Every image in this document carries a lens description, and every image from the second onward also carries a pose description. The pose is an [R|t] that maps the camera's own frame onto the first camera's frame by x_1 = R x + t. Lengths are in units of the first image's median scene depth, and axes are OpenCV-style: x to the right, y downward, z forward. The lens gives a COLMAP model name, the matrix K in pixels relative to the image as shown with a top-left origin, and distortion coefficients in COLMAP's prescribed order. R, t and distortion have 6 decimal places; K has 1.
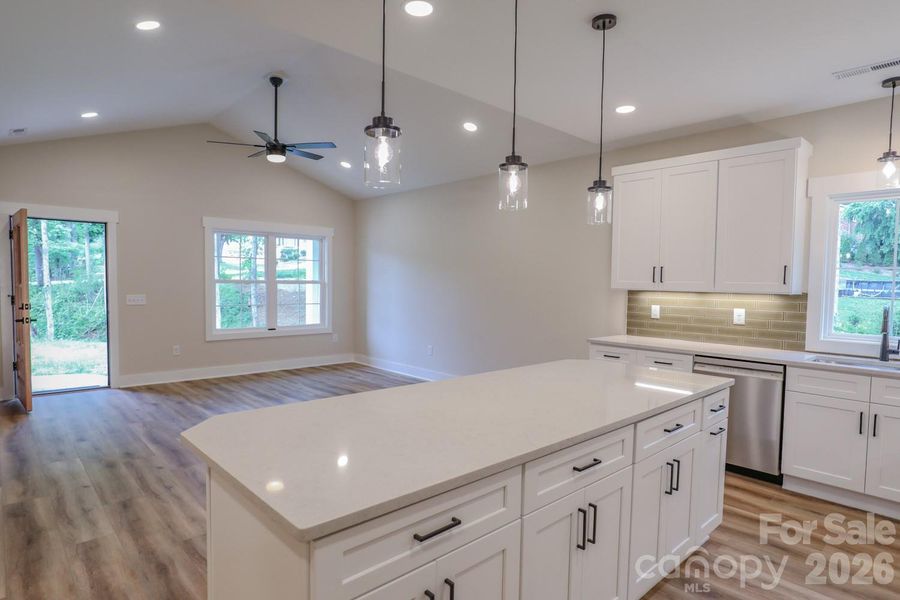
lens RADIAL K [[505.1, 0, 446.3], [0, 505.1, 303.1], [0, 0, 1]] dist [-0.013273, 0.000314]
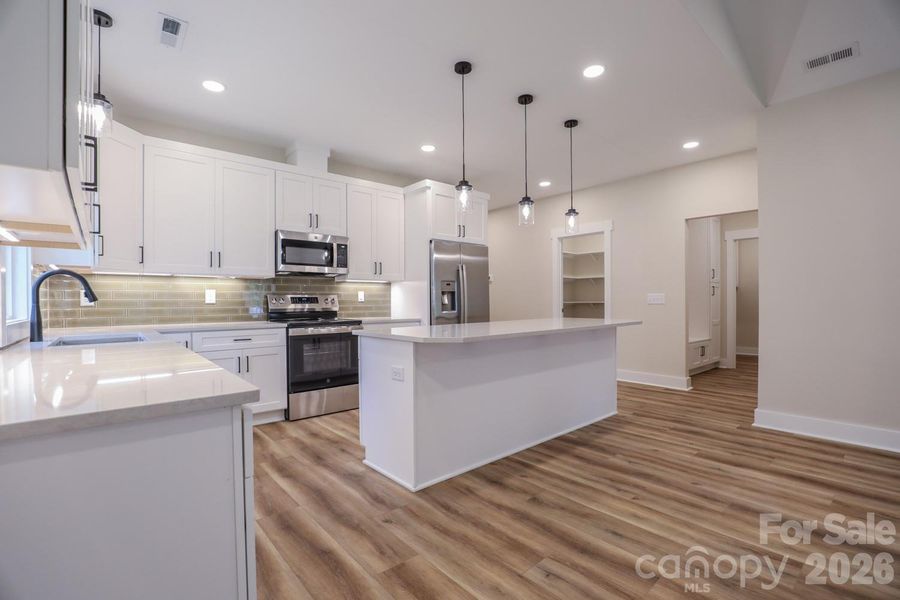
lens RADIAL K [[408.3, 0, 445.0], [0, 408.3, 306.1], [0, 0, 1]] dist [-0.037800, 0.006666]
pose [[-0.999235, -0.011289, 0.037440, 0.207087], [-0.009080, 0.998238, 0.058639, 0.018909], [-0.038036, 0.058254, -0.997577, 1.396871]]
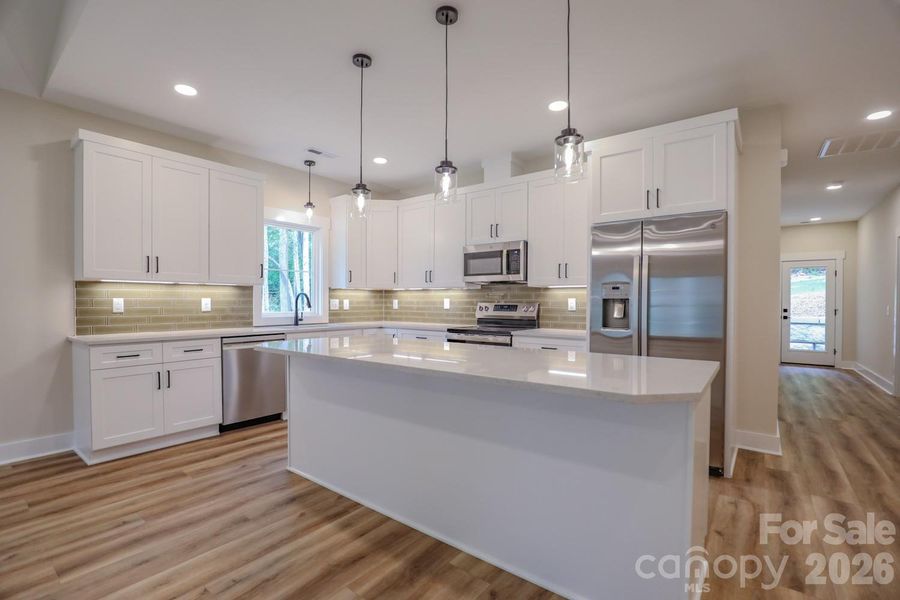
lens RADIAL K [[408.5, 0, 447.0], [0, 408.5, 307.3], [0, 0, 1]] dist [-0.028314, 0.001130]
pose [[-0.162840, -0.030769, 0.986173, -0.484249], [0.039255, 0.998520, 0.037636, 0.020506], [-0.985871, 0.044841, -0.161391, 0.640369]]
